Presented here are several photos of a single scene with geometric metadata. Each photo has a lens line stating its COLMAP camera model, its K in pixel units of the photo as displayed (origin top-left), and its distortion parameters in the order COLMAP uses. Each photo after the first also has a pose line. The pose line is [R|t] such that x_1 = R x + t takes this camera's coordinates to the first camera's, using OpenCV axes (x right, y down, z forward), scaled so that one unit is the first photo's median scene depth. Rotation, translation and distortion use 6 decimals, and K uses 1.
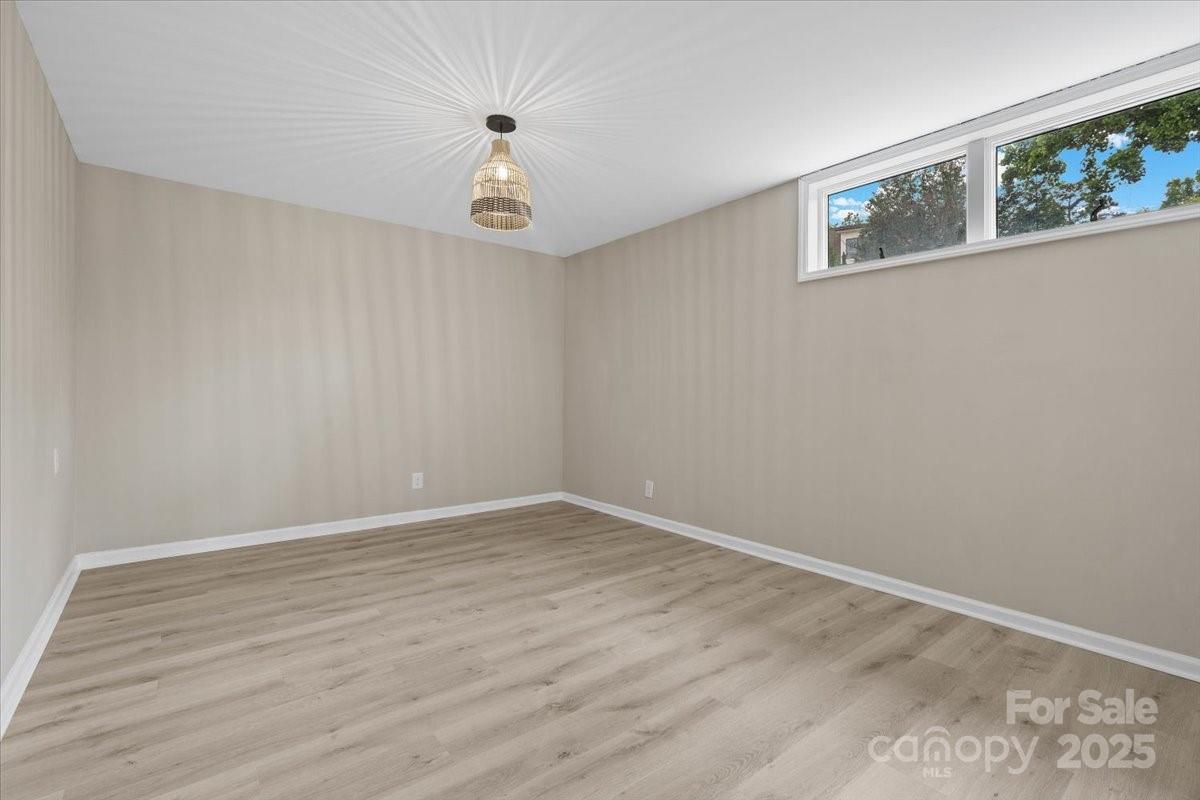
lens RADIAL K [[535.7, 0, 610.1], [0, 535.7, 395.7], [0, 0, 1]] dist [0.004202, 0.000063]
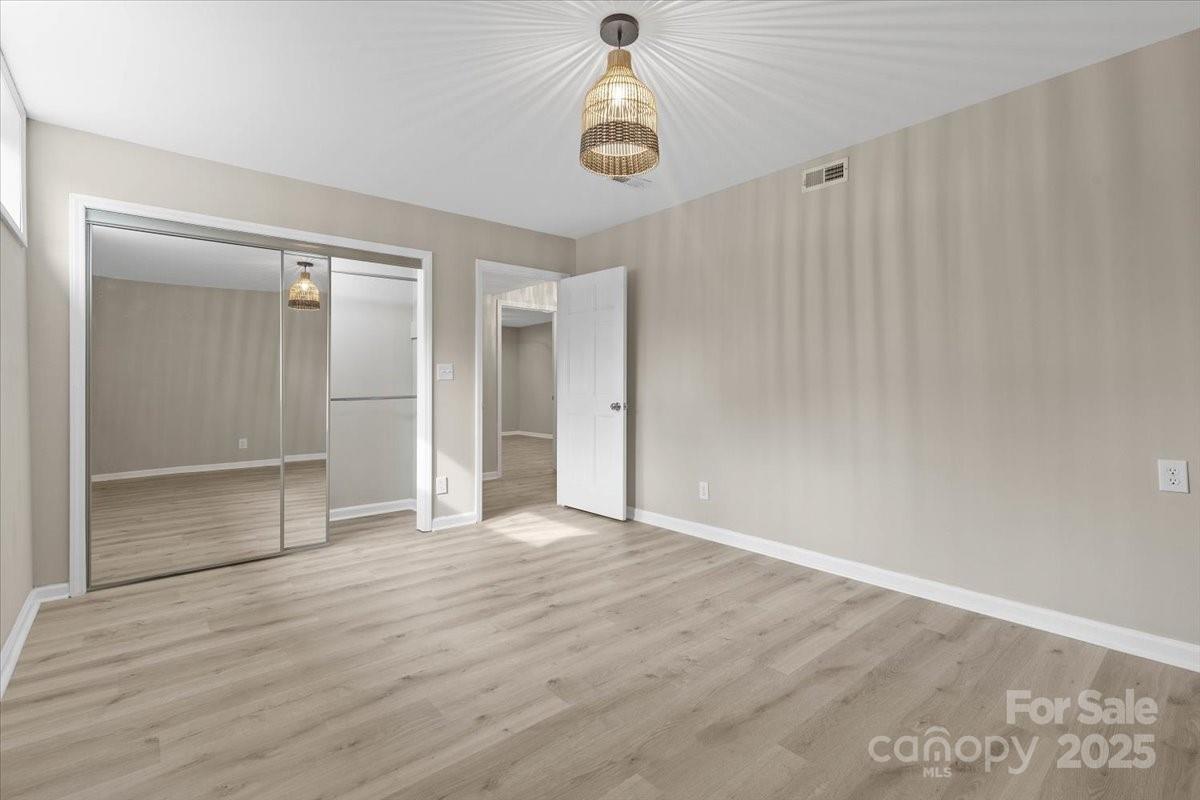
lens RADIAL K [[535.7, 0, 610.1], [0, 535.7, 395.7], [0, 0, 1]] dist [0.004202, 0.000063]
pose [[-0.999439, -0.002178, -0.033435, -0.180683], [-0.002928, 0.999745, 0.022395, -0.016809], [0.033377, 0.022481, -0.999190, 1.982679]]
